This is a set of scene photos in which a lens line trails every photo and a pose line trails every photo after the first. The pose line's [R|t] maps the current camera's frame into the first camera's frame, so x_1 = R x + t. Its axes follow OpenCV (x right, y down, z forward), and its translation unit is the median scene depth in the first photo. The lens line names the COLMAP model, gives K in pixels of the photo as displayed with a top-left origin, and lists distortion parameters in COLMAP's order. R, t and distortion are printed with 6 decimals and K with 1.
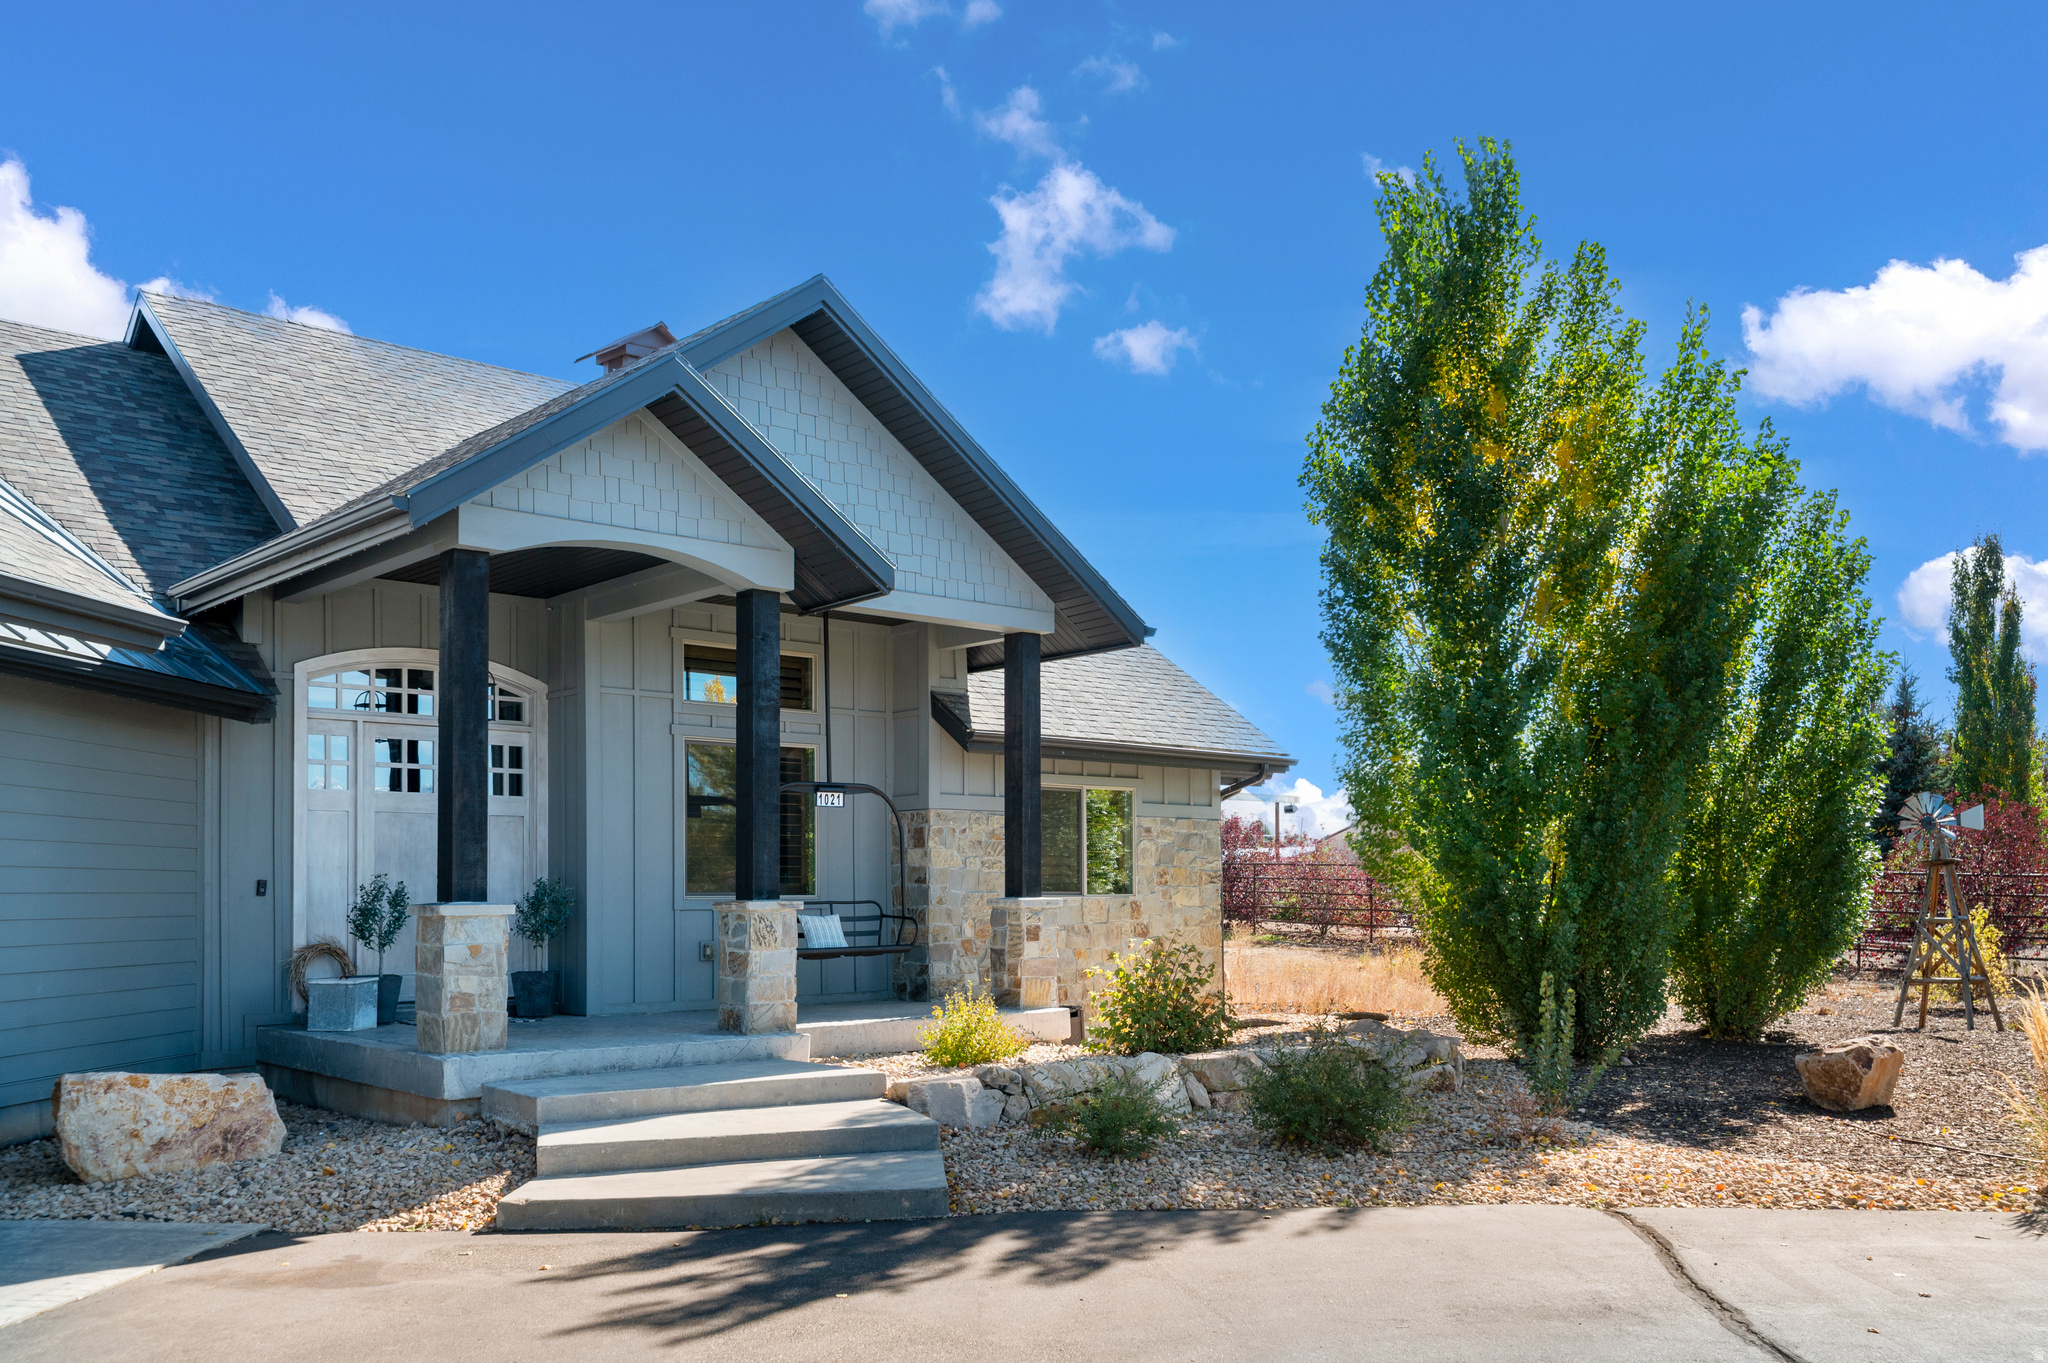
lens RADIAL K [[1731.3, 0, 1045.4], [0, 1731.3, 842.1], [0, 0, 1]] dist [0.046638, -0.003263]
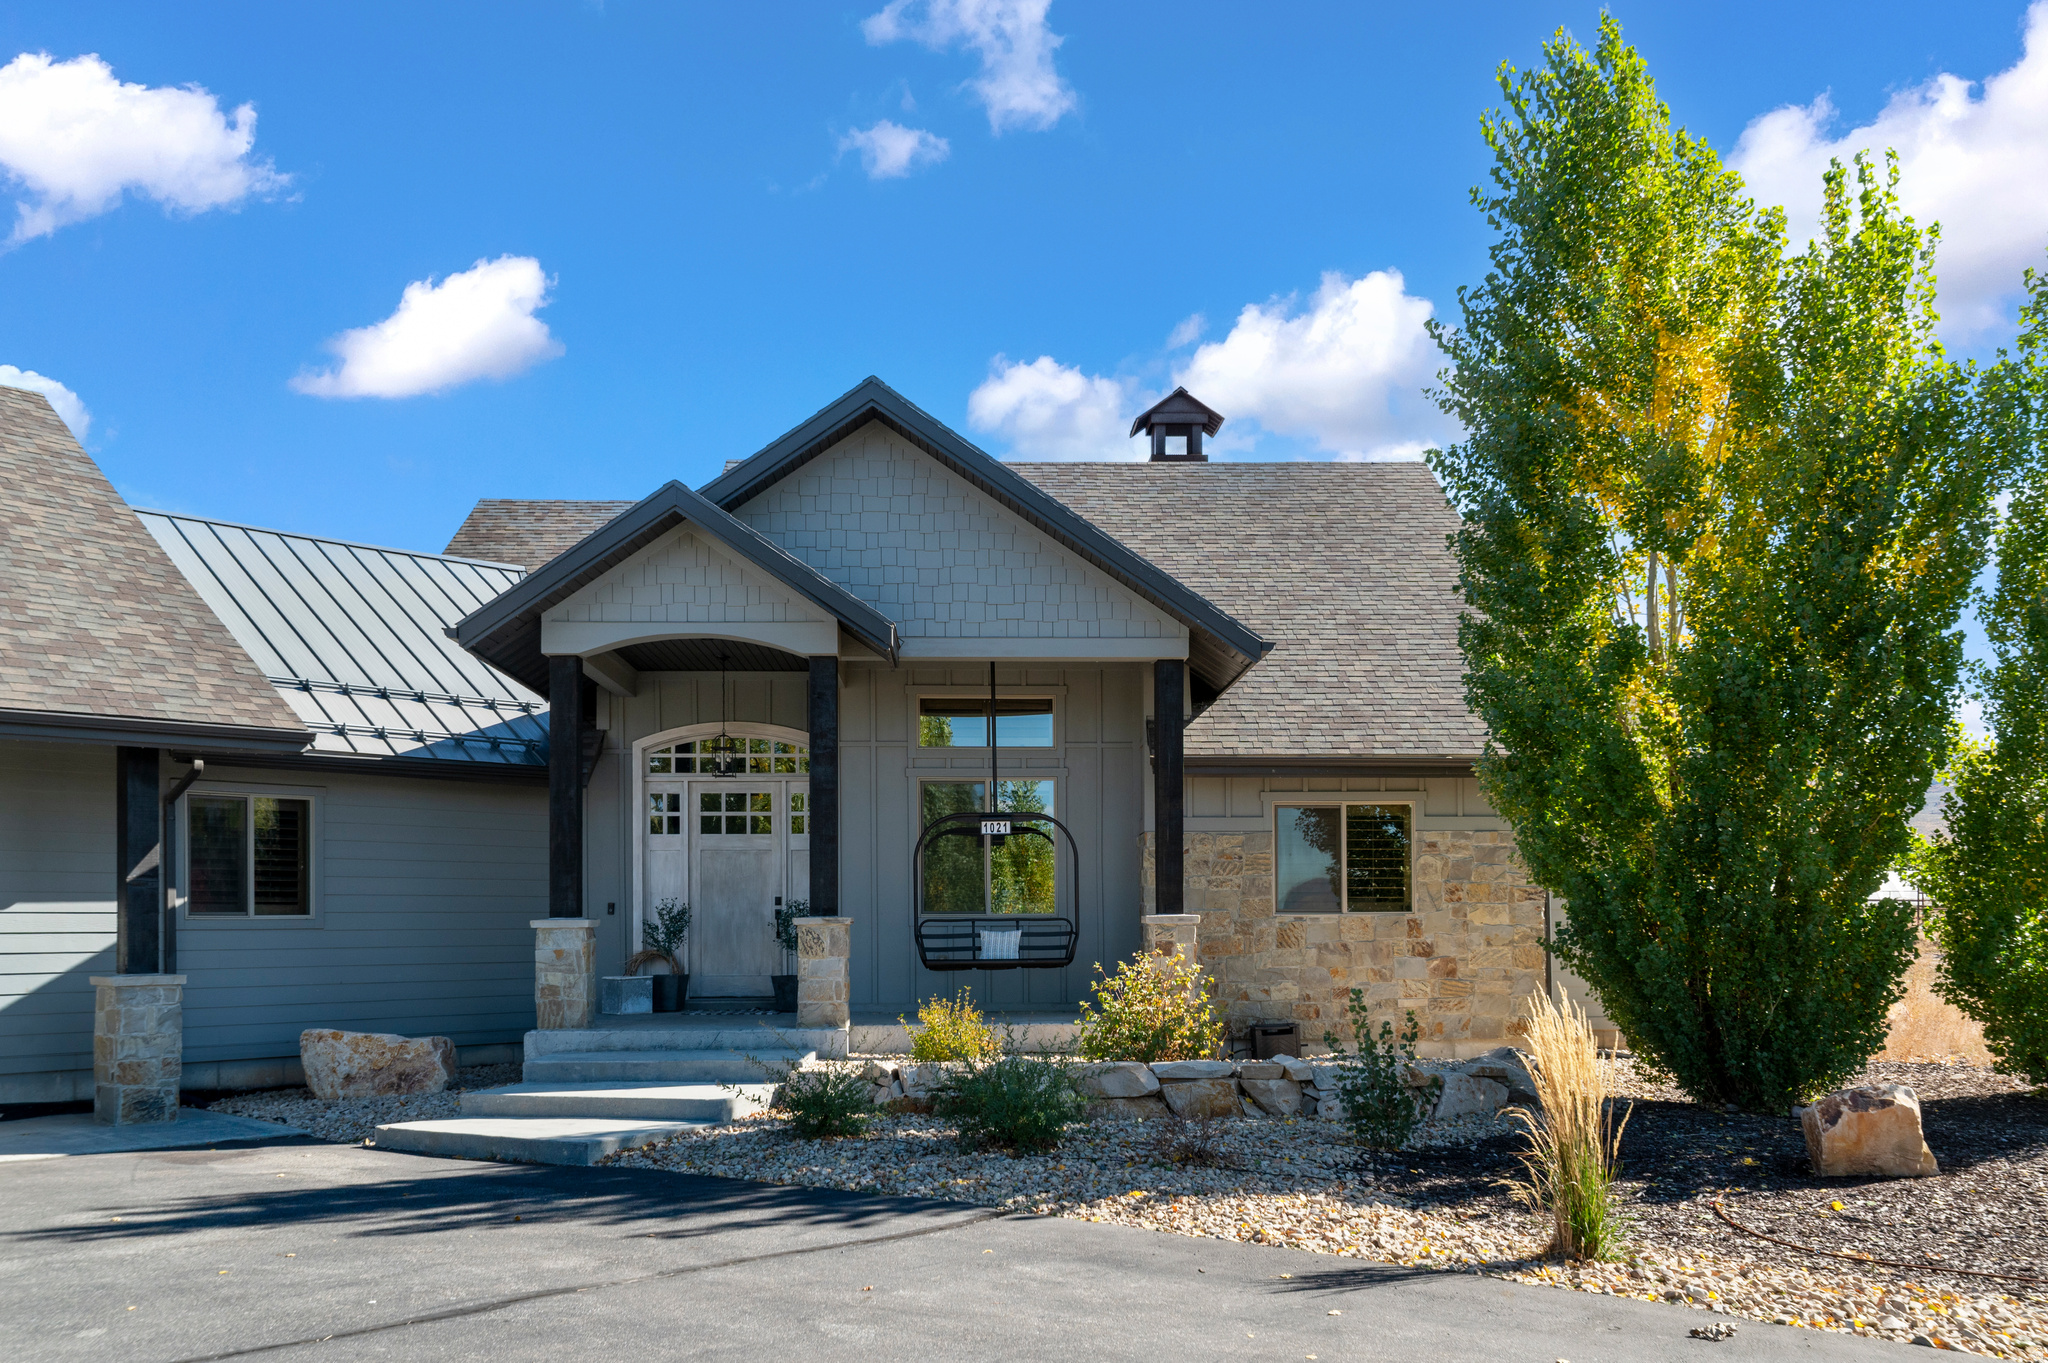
lens RADIAL K [[1731.9, 0, 1026.2], [0, 1731.9, 895.3], [0, 0, 1]] dist [0.055315, -0.005199]
pose [[0.767652, -0.011086, -0.640772, 0.671852], [0.021104, 0.999745, 0.007986, 0.011674], [0.640520, -0.019653, 0.767690, 0.166405]]
